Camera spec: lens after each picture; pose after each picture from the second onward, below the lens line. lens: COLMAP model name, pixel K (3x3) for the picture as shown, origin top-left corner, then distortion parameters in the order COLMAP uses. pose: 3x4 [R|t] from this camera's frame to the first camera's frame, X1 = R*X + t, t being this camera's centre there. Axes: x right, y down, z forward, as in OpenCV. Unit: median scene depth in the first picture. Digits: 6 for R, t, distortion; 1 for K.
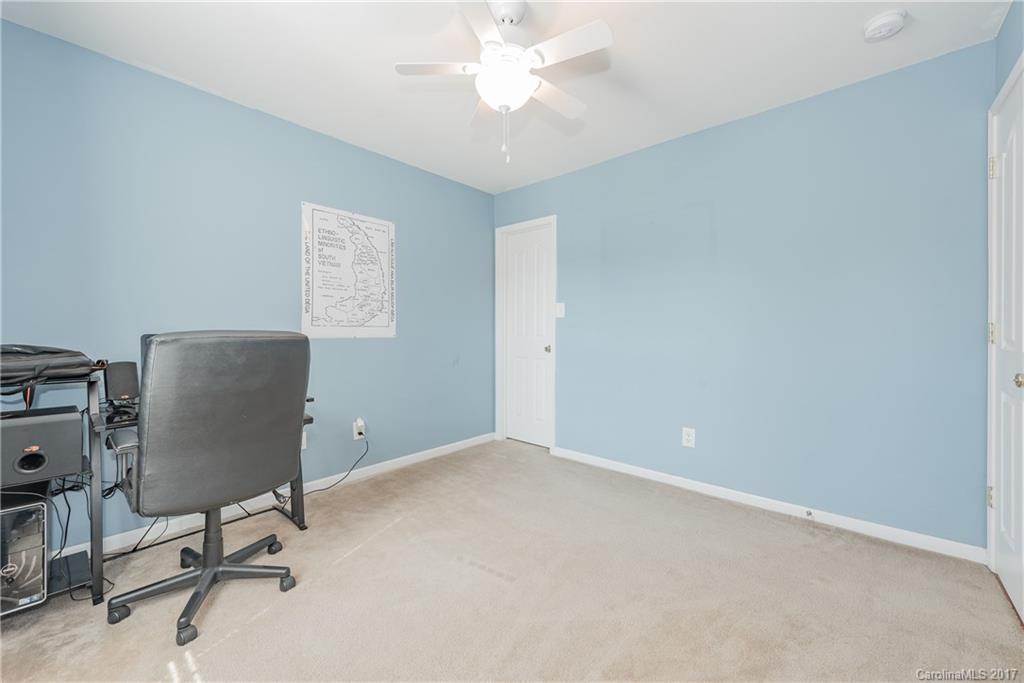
lens RADIAL K [[402.9, 0, 509.8], [0, 402.9, 328.7], [0, 0, 1]] dist [0.001368, -0.000080]
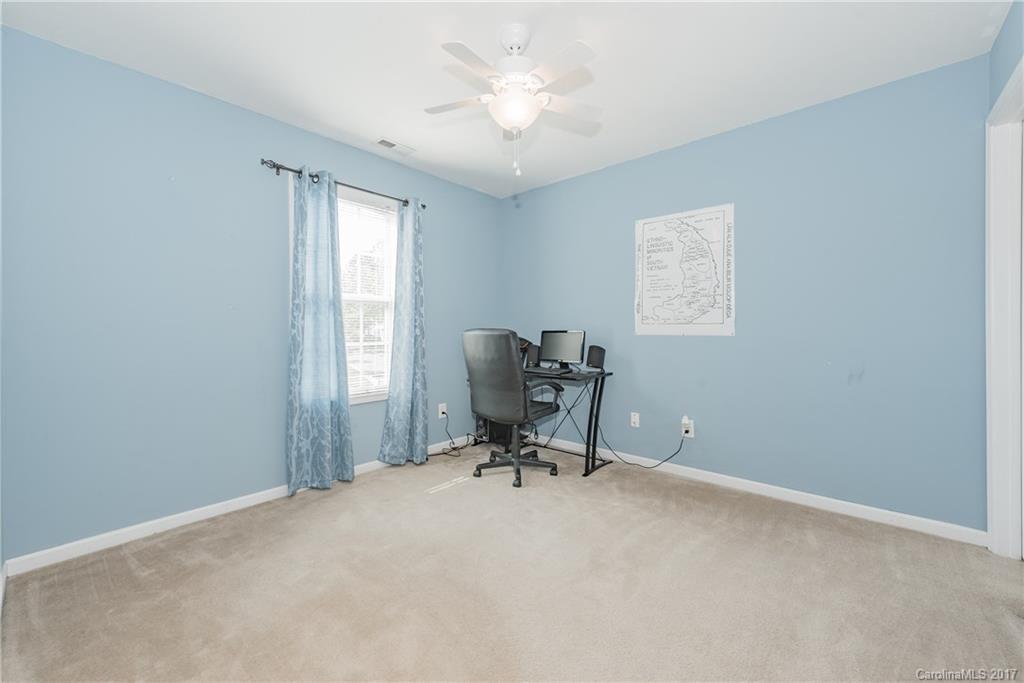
lens RADIAL K [[402.9, 0, 509.8], [0, 402.9, 328.7], [0, 0, 1]] dist [0.001368, -0.000080]
pose [[-0.001167, -0.003934, -0.999992, 0.619843], [0.004876, 0.999980, -0.003939, 0.008039], [0.999987, -0.004880, -0.001148, 0.561648]]
